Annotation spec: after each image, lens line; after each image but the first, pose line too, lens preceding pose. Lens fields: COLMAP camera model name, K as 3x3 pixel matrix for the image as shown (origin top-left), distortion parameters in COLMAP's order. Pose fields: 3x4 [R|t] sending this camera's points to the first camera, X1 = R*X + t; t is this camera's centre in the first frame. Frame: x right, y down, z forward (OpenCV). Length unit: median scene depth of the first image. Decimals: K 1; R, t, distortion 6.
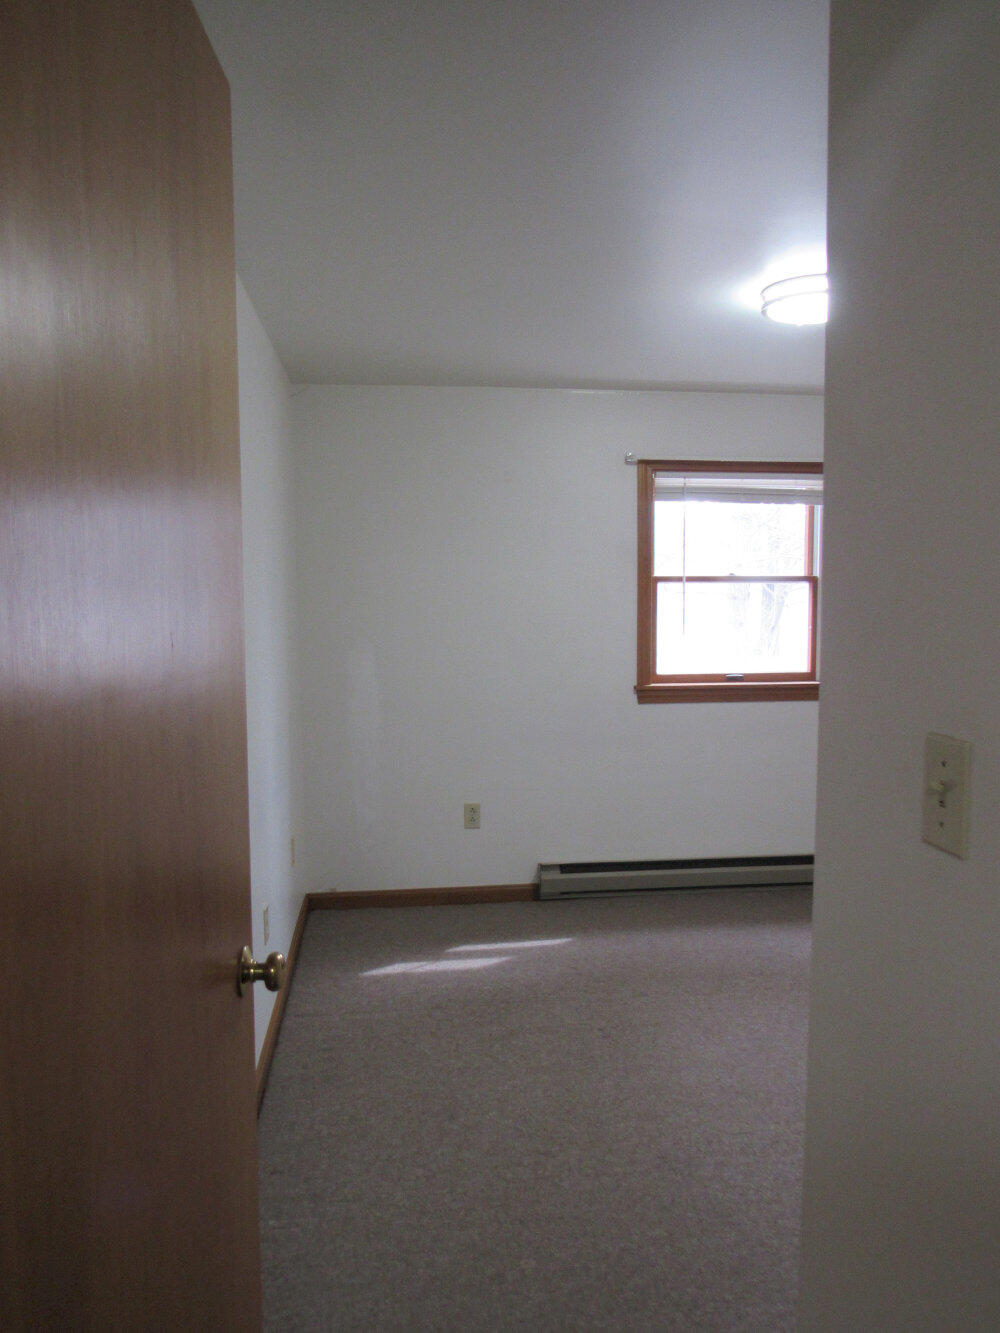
lens RADIAL K [[964.1, 0, 505.6], [0, 964.1, 670.8], [0, 0, 1]] dist [-0.028900, 0.010434]
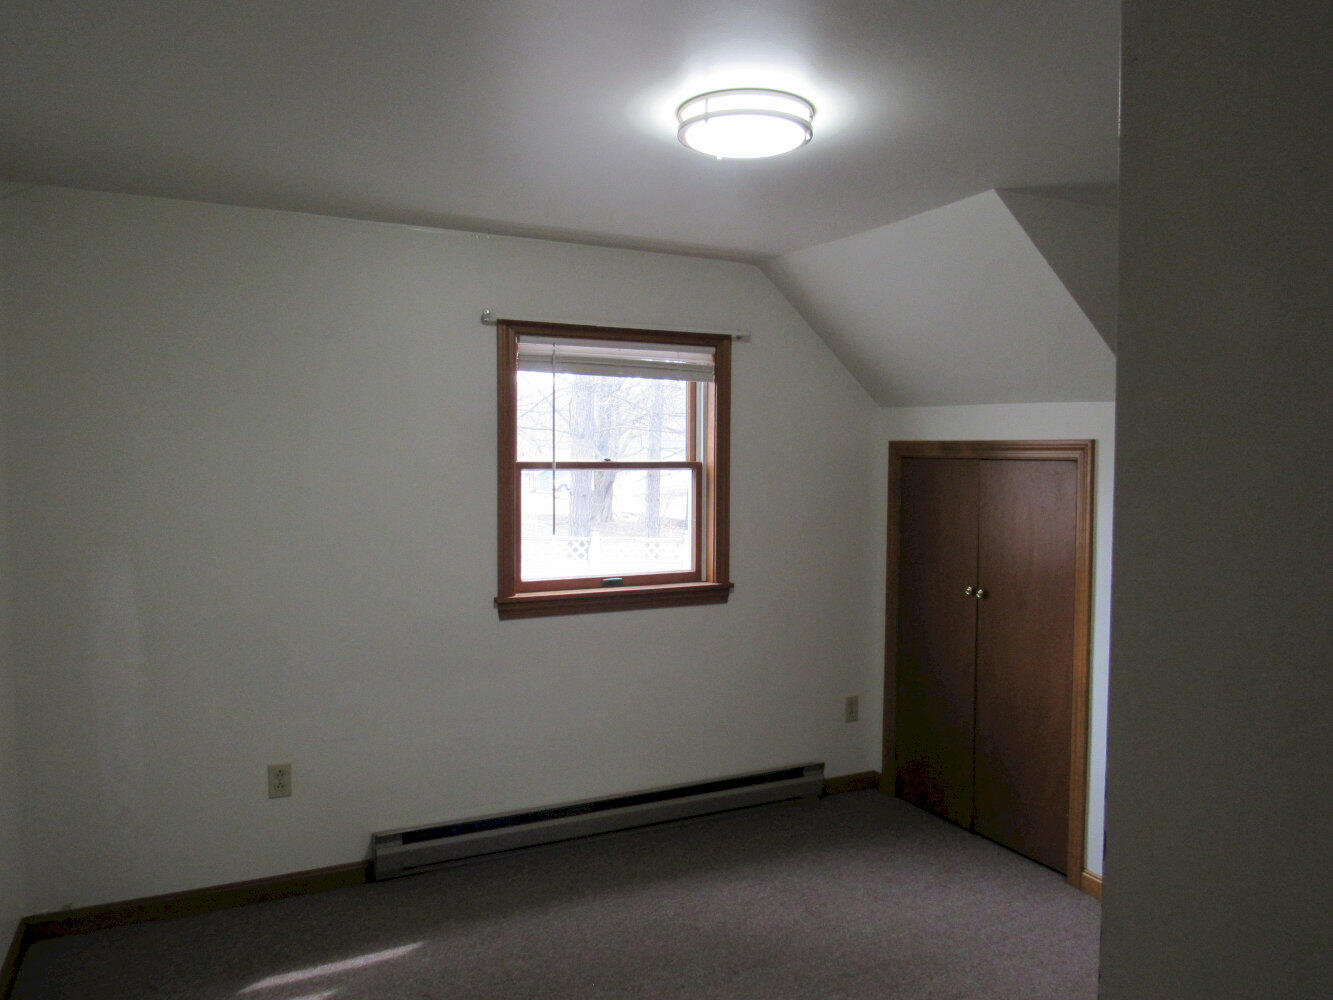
lens RADIAL K [[964.1, 0, 674.1], [0, 964.1, 494.5], [0, 0, 1]] dist [-0.028900, 0.010434]
pose [[0.940689, -0.003007, 0.339258, 0.001896], [0.017142, 0.999105, -0.038676, -0.037033], [-0.338838, 0.042198, 0.939898, 0.188757]]
